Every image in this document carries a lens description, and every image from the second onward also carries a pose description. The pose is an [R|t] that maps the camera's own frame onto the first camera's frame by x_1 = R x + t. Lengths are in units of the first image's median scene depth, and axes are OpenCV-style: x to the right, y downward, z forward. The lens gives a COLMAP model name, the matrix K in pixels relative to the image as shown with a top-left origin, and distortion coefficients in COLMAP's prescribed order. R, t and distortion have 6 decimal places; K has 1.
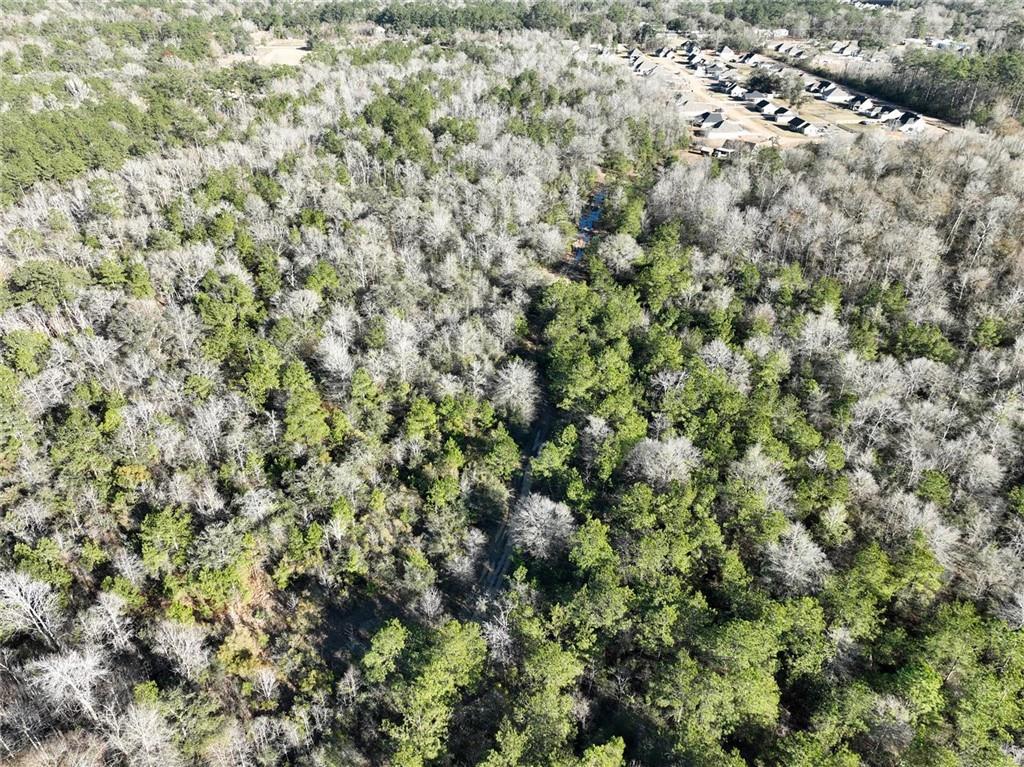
lens RADIAL K [[718.6, 0, 511.7], [0, 718.6, 388.4], [0, 0, 1]] dist [-0.004656, 0.021120]
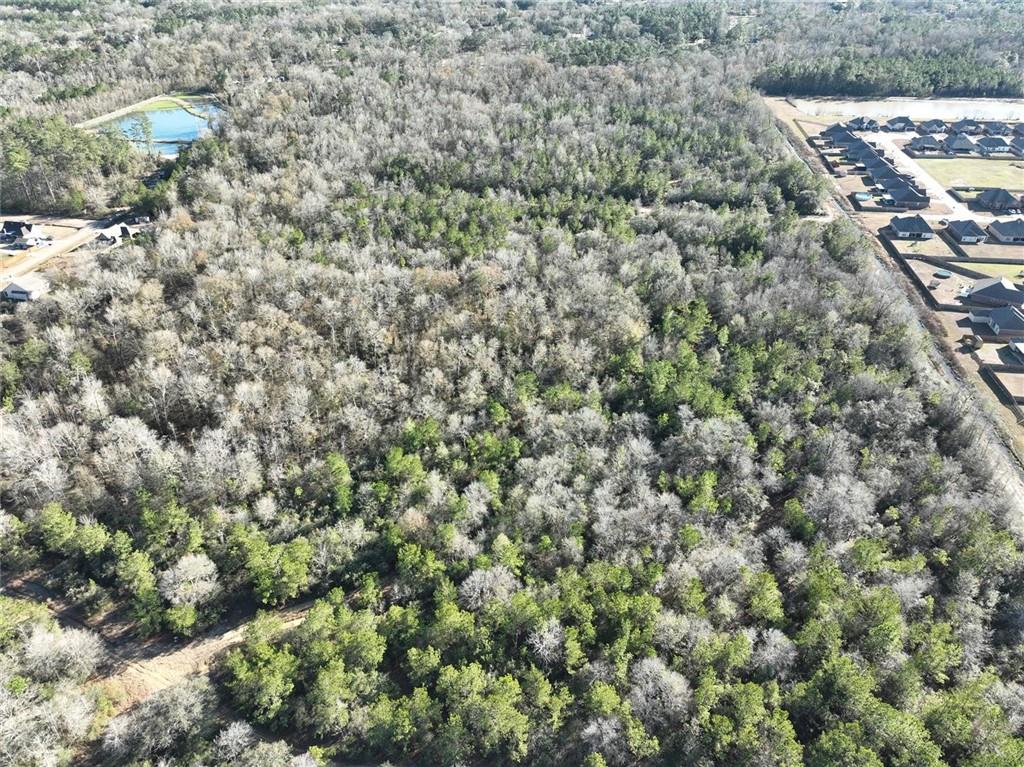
lens RADIAL K [[718.6, 0, 511.7], [0, 718.6, 388.4], [0, 0, 1]] dist [-0.004656, 0.021120]
pose [[0.217255, -0.528664, 0.820558, -0.372205], [0.510041, 0.778231, 0.366353, -0.580134], [-0.832261, 0.338926, 0.438715, 0.414260]]
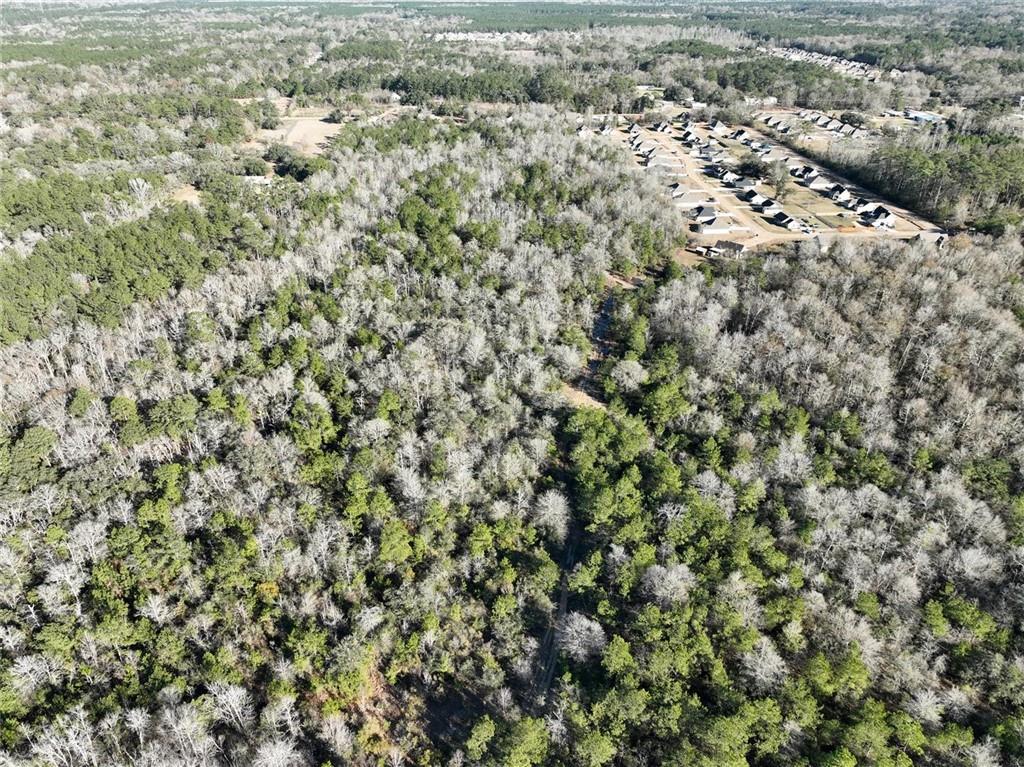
lens RADIAL K [[718.6, 0, 511.7], [0, 718.6, 388.4], [0, 0, 1]] dist [-0.004656, 0.021120]
pose [[0.999997, -0.001551, 0.001675, -0.063052], [0.001604, 0.999487, -0.032000, -0.165180], [-0.001625, 0.032002, 0.999486, -0.267972]]
